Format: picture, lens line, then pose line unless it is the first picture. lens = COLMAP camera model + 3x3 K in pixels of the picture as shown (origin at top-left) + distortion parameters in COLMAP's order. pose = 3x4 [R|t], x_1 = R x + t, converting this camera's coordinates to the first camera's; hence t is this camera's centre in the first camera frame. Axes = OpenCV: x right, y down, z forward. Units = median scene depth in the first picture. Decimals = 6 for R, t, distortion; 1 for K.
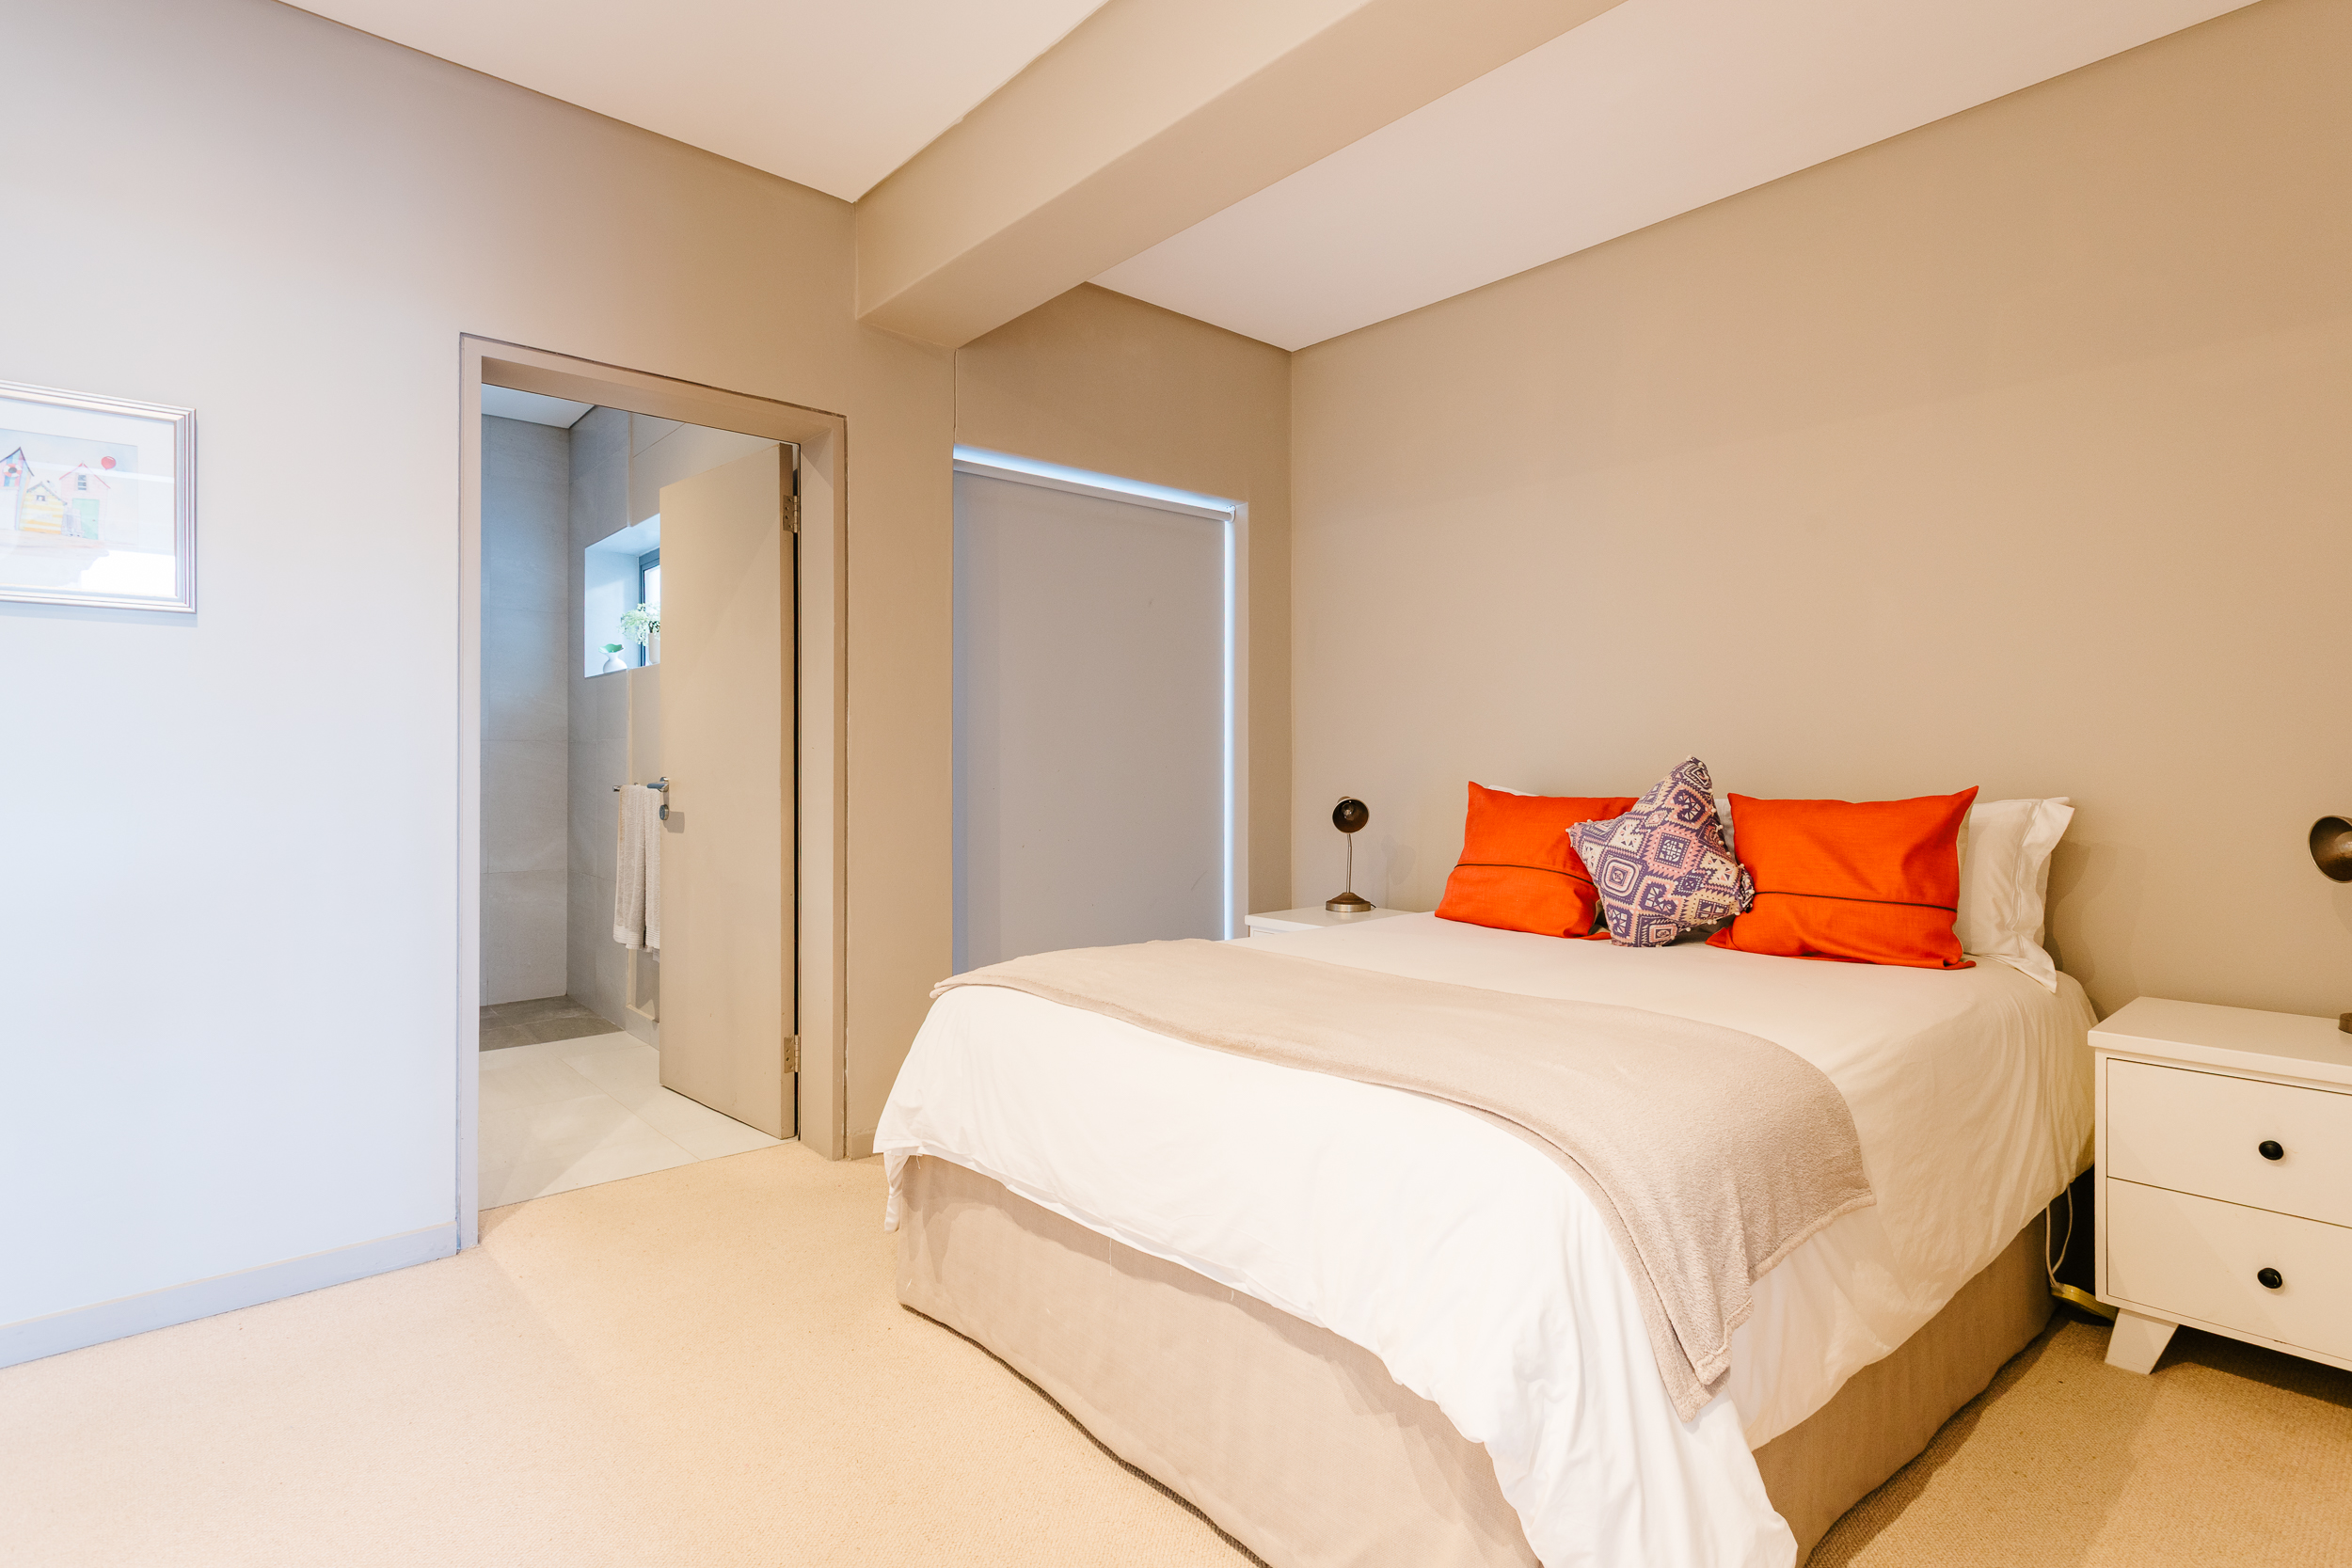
lens RADIAL K [[1145.7, 0, 1184.3], [0, 1145.7, 757.1], [0, 0, 1]] dist [0.000038, 0.000385]
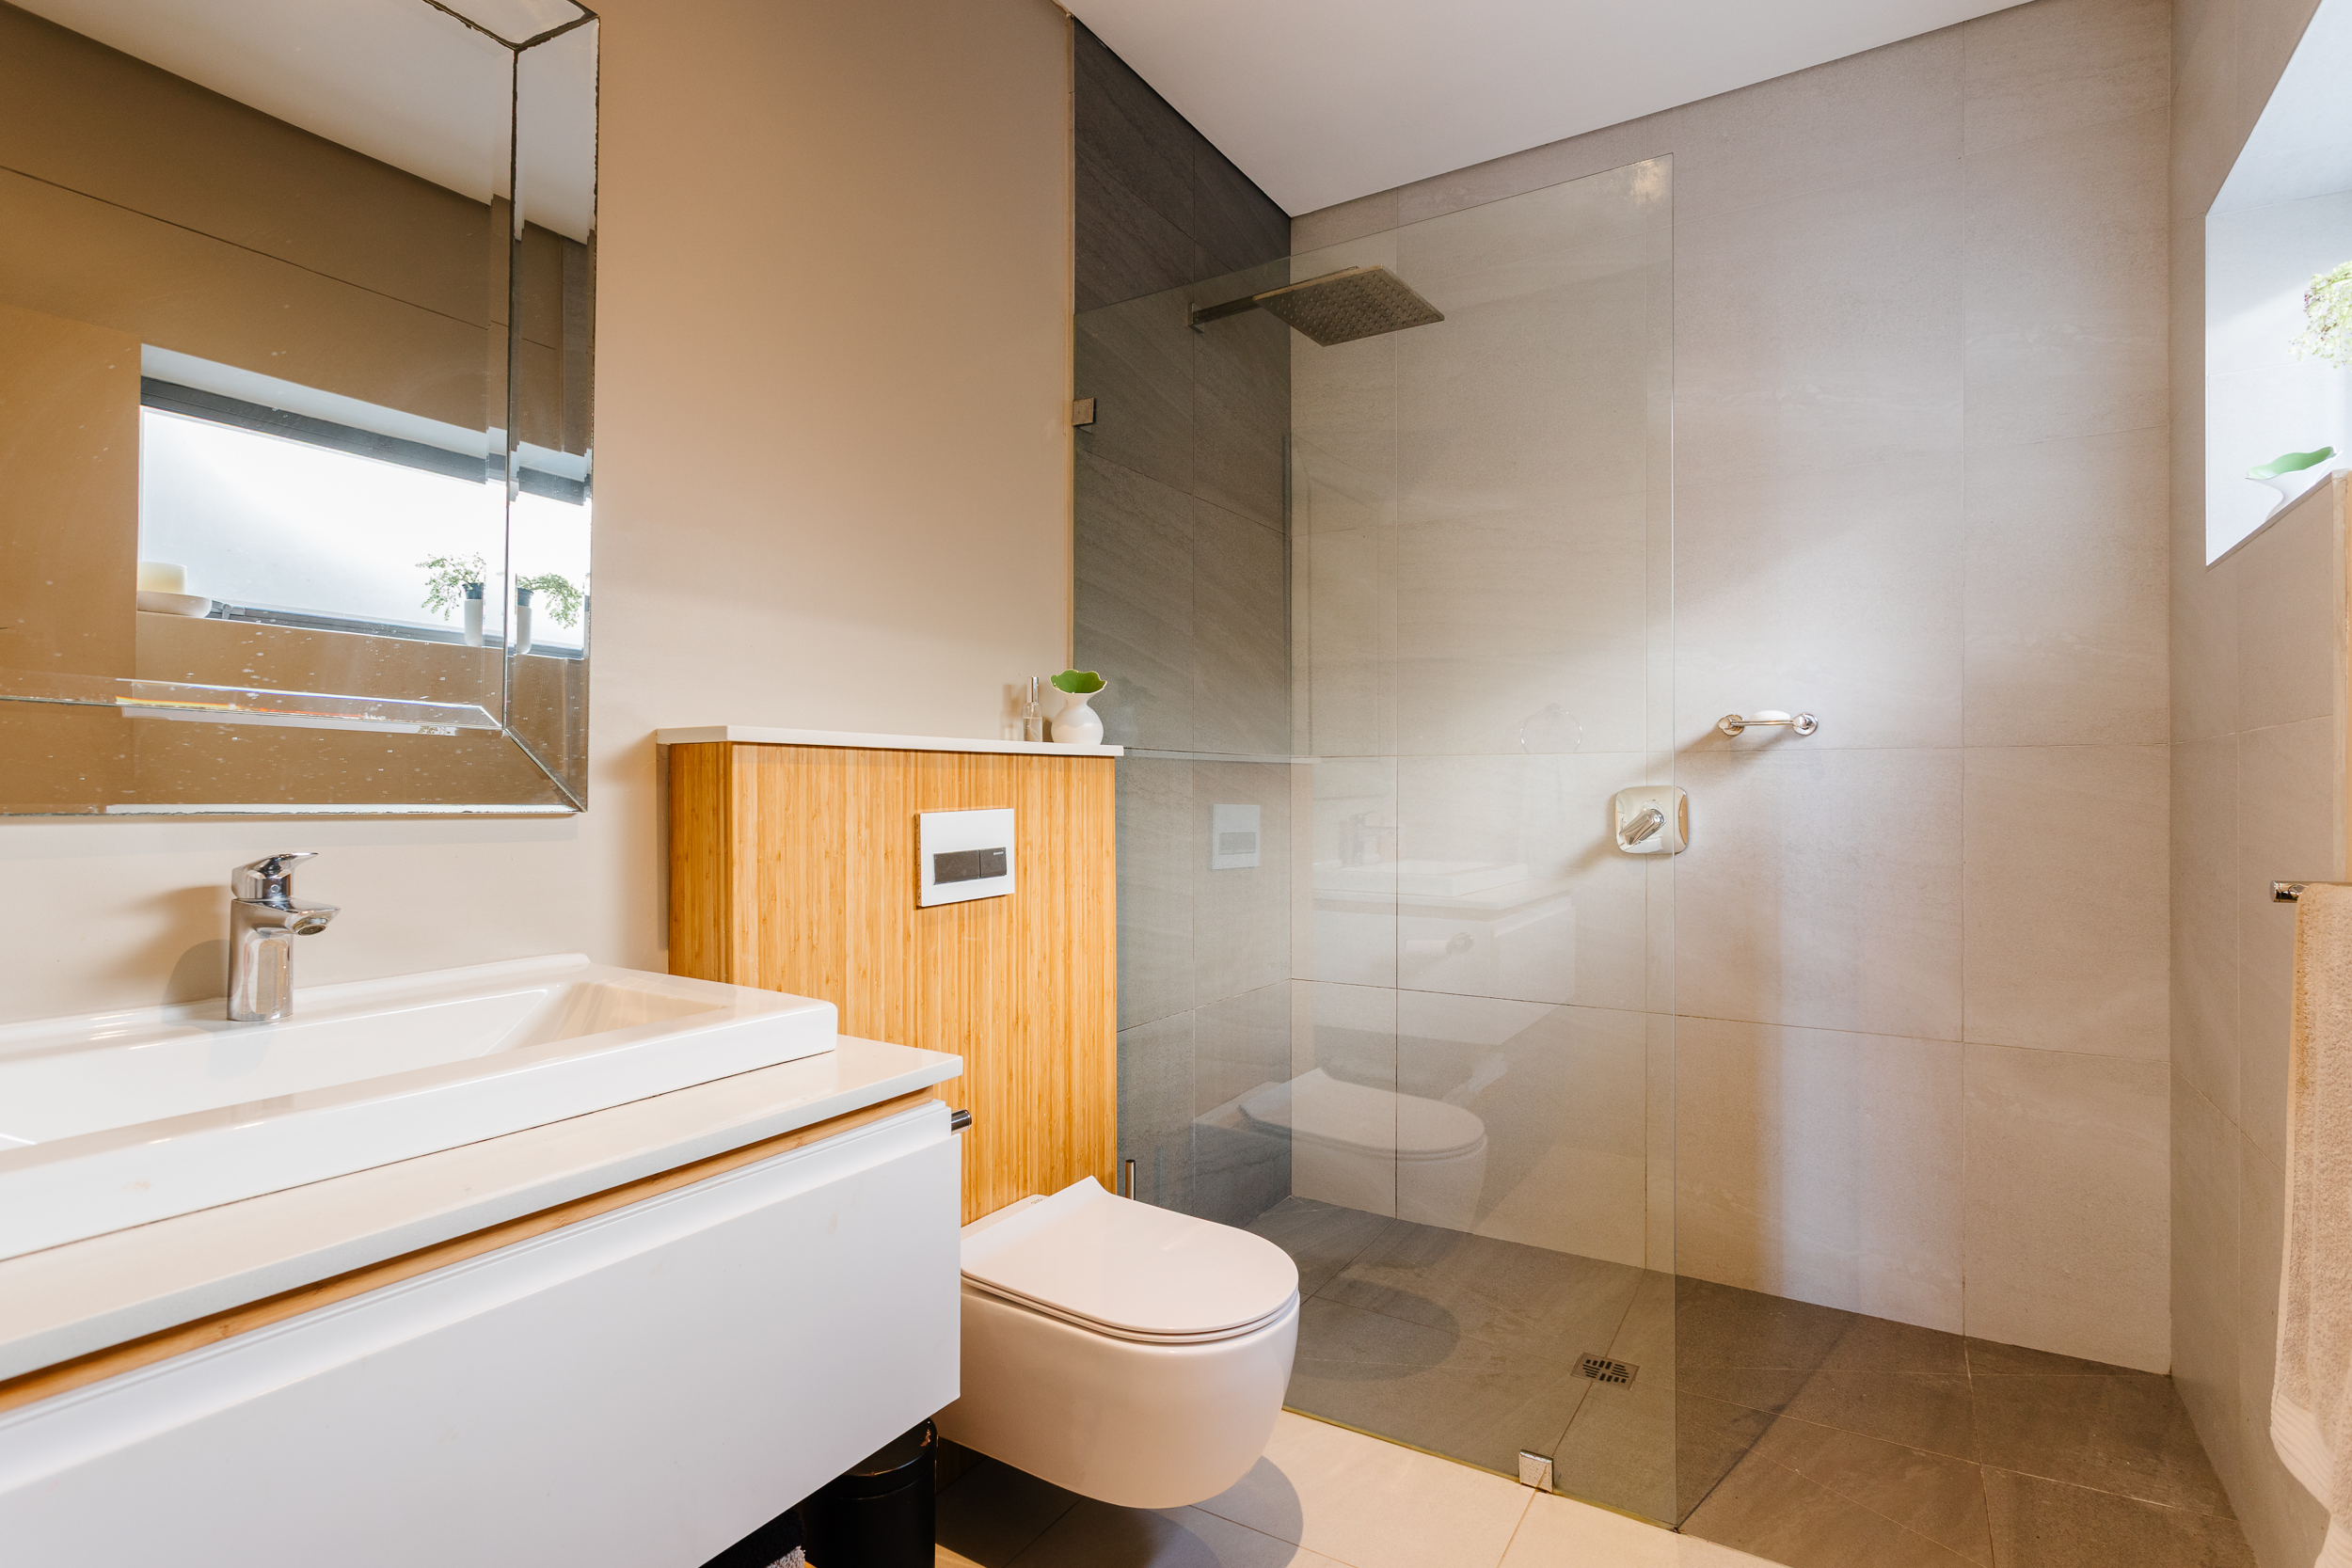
lens RADIAL K [[1145.7, 0, 1184.3], [0, 1145.7, 757.1], [0, 0, 1]] dist [0.000038, 0.000385]
pose [[0.287985, -0.008869, -0.957594, -0.255496], [-0.004752, 0.999932, -0.010690, -0.003161], [0.957623, 0.007629, 0.287923, 0.557621]]
